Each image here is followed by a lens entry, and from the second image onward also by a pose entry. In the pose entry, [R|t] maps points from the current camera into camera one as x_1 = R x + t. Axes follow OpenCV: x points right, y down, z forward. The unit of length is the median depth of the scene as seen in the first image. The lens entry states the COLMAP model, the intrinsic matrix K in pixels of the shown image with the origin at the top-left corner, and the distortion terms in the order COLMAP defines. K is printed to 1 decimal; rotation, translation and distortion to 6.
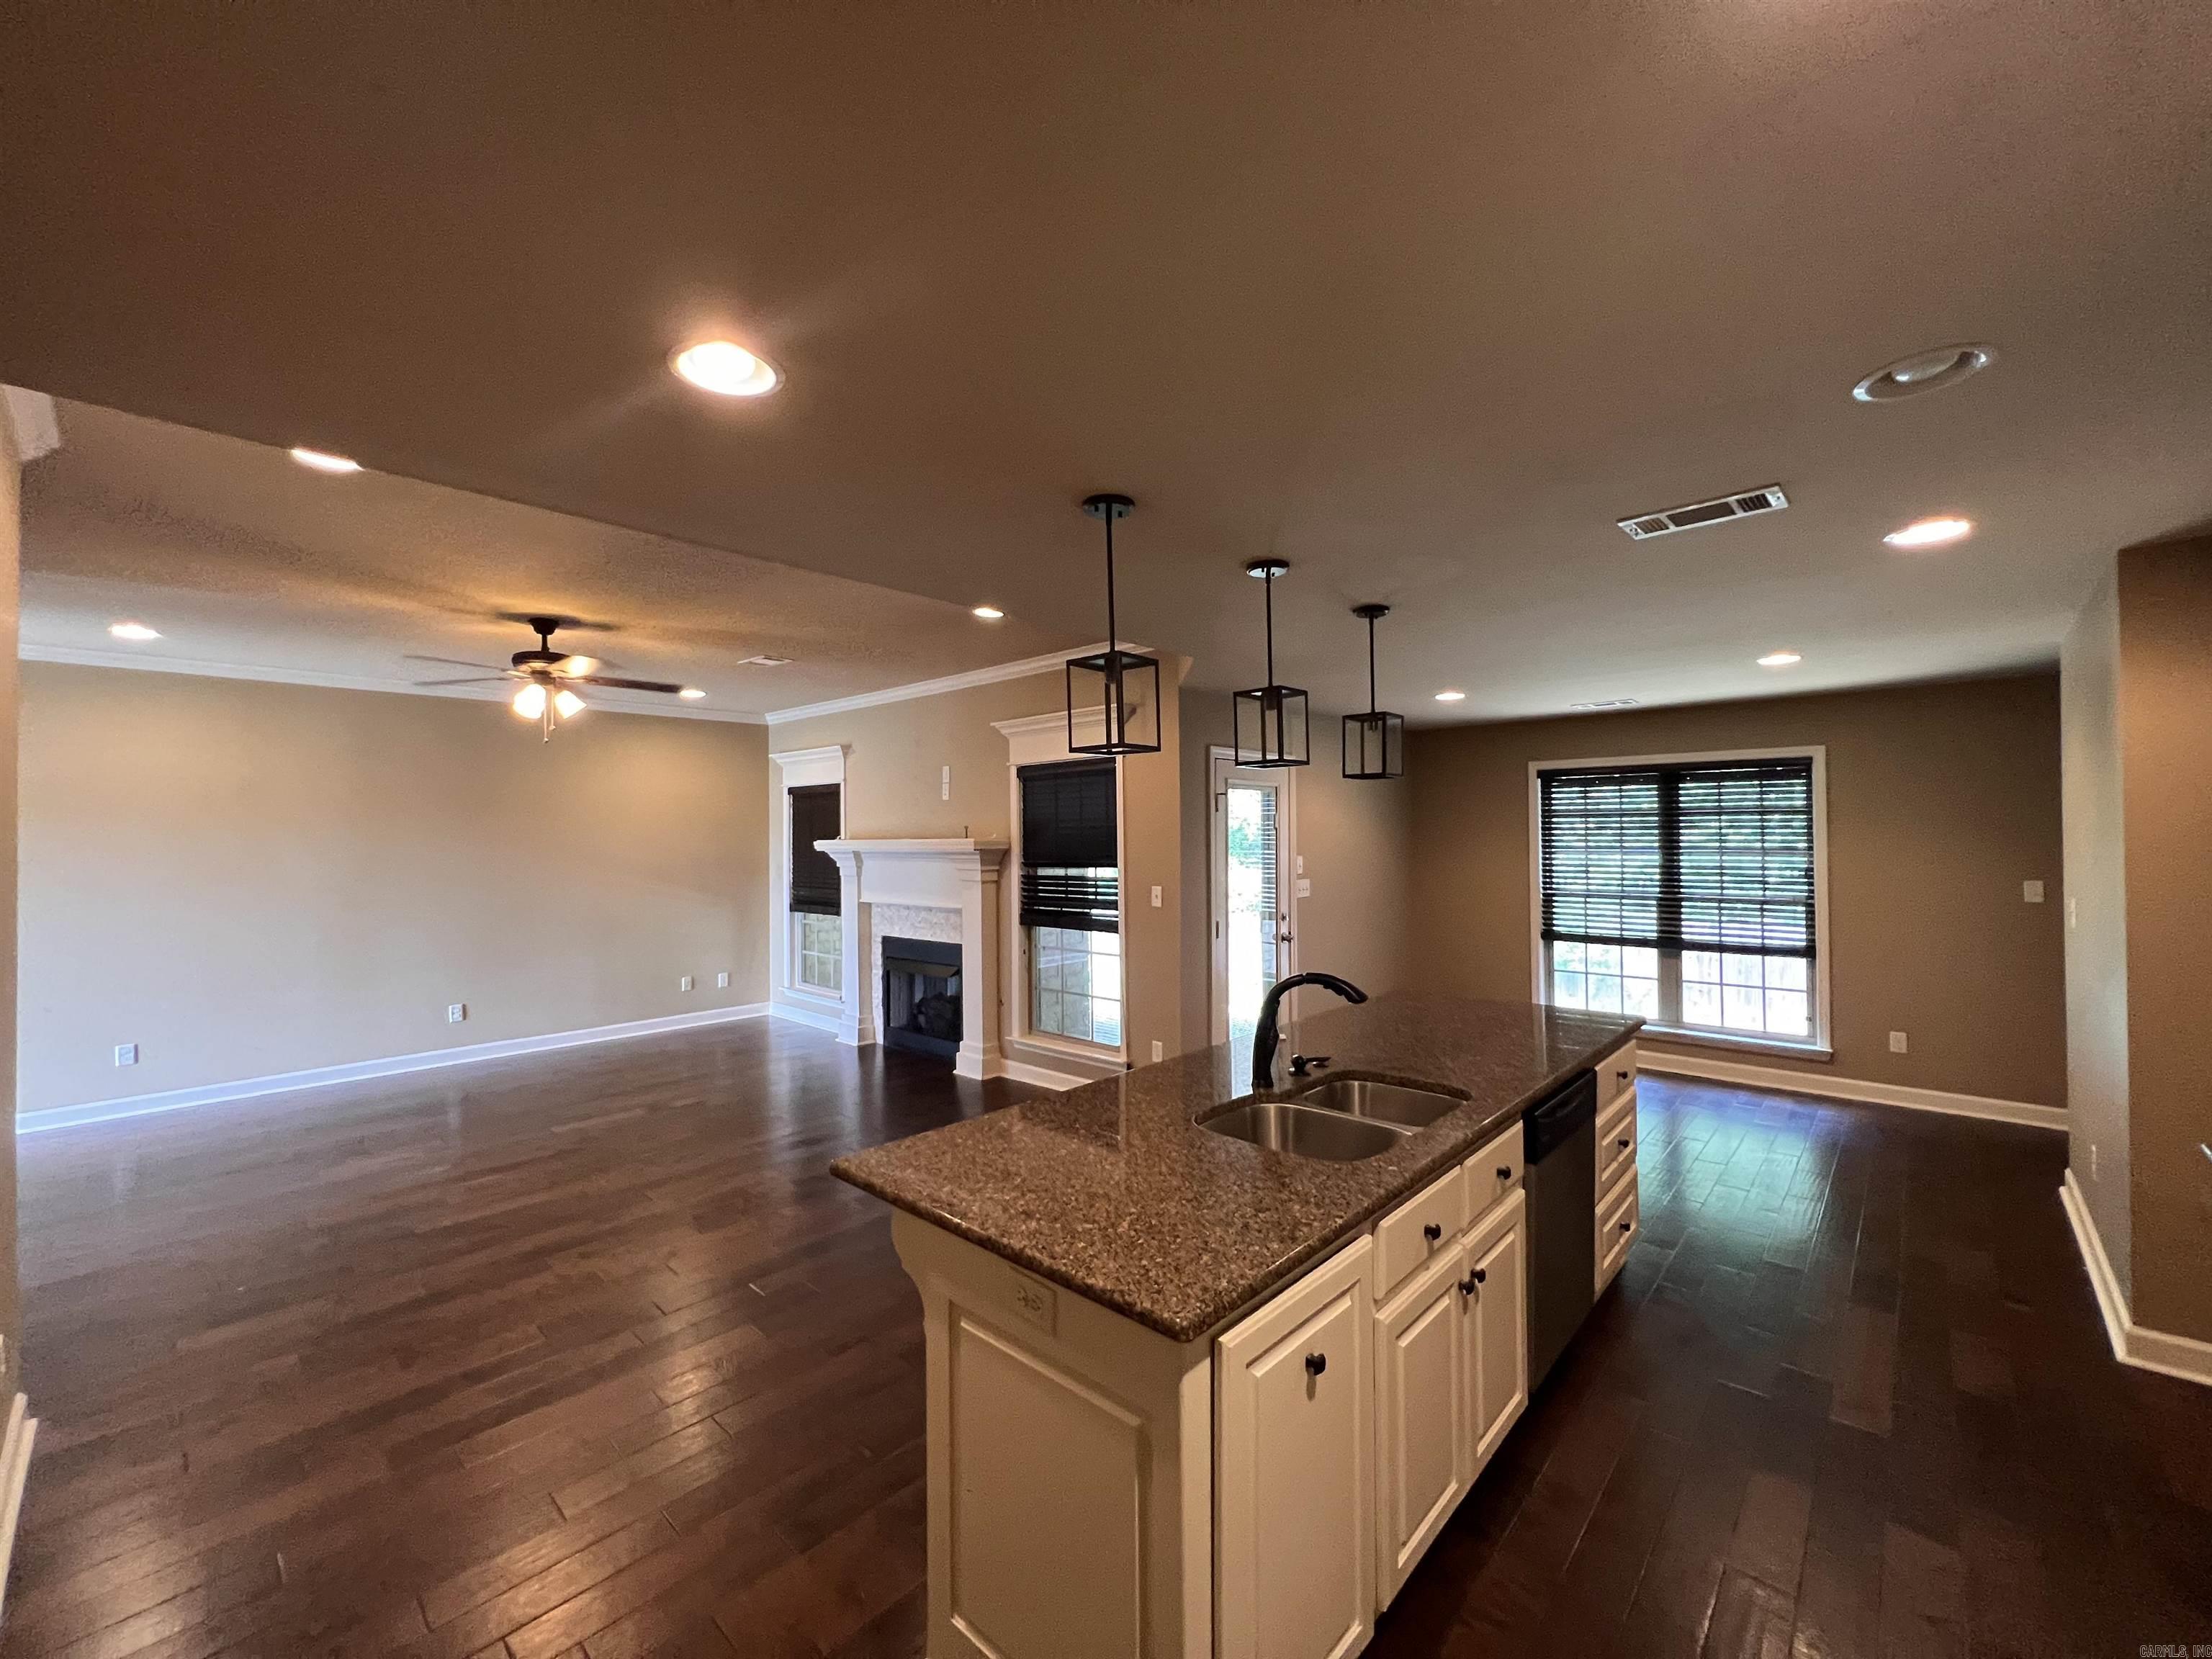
lens RADIAL K [[887.2, 0, 1107.7], [0, 887.2, 825.7], [0, 0, 1]] dist [-0.002798, 0.000277]
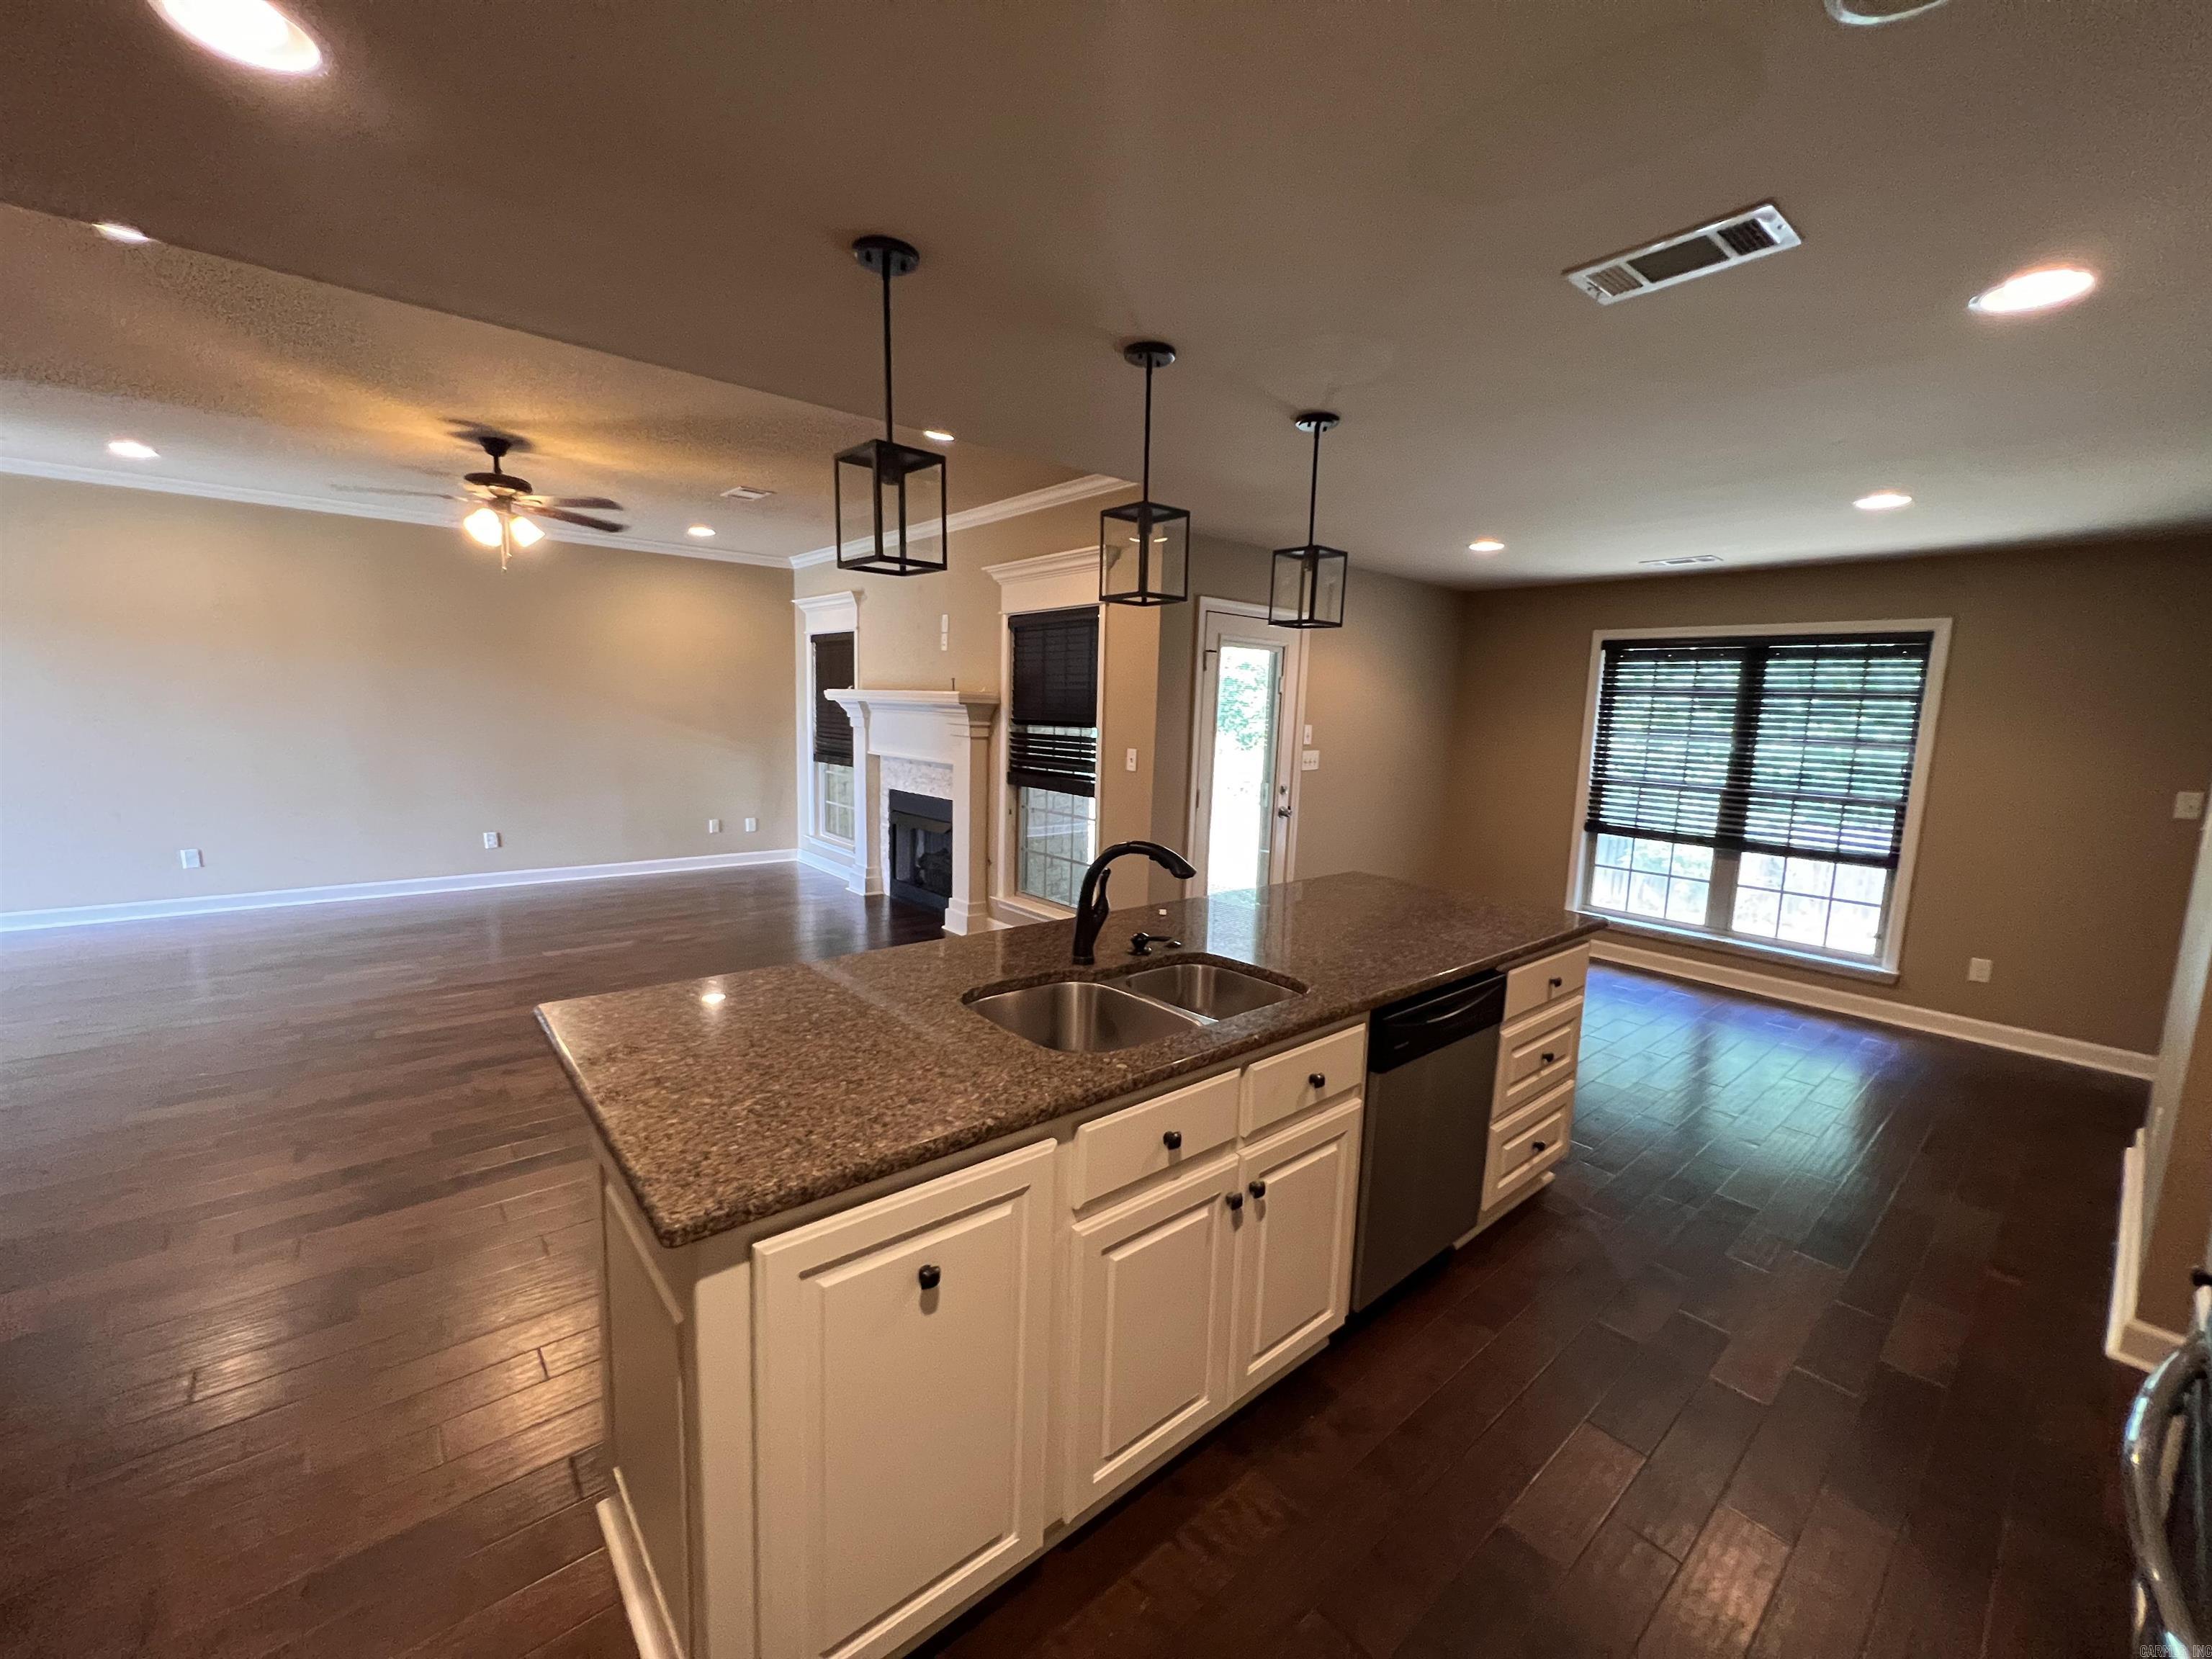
lens RADIAL K [[887.2, 0, 1106.2], [0, 887.2, 822.9], [0, 0, 1]] dist [-0.002798, 0.000277]
pose [[0.992066, 0.056510, -0.112298, 0.141305], [-0.039891, 0.988615, 0.145082, 0.011553], [0.119218, -0.139452, 0.983026, 0.069905]]
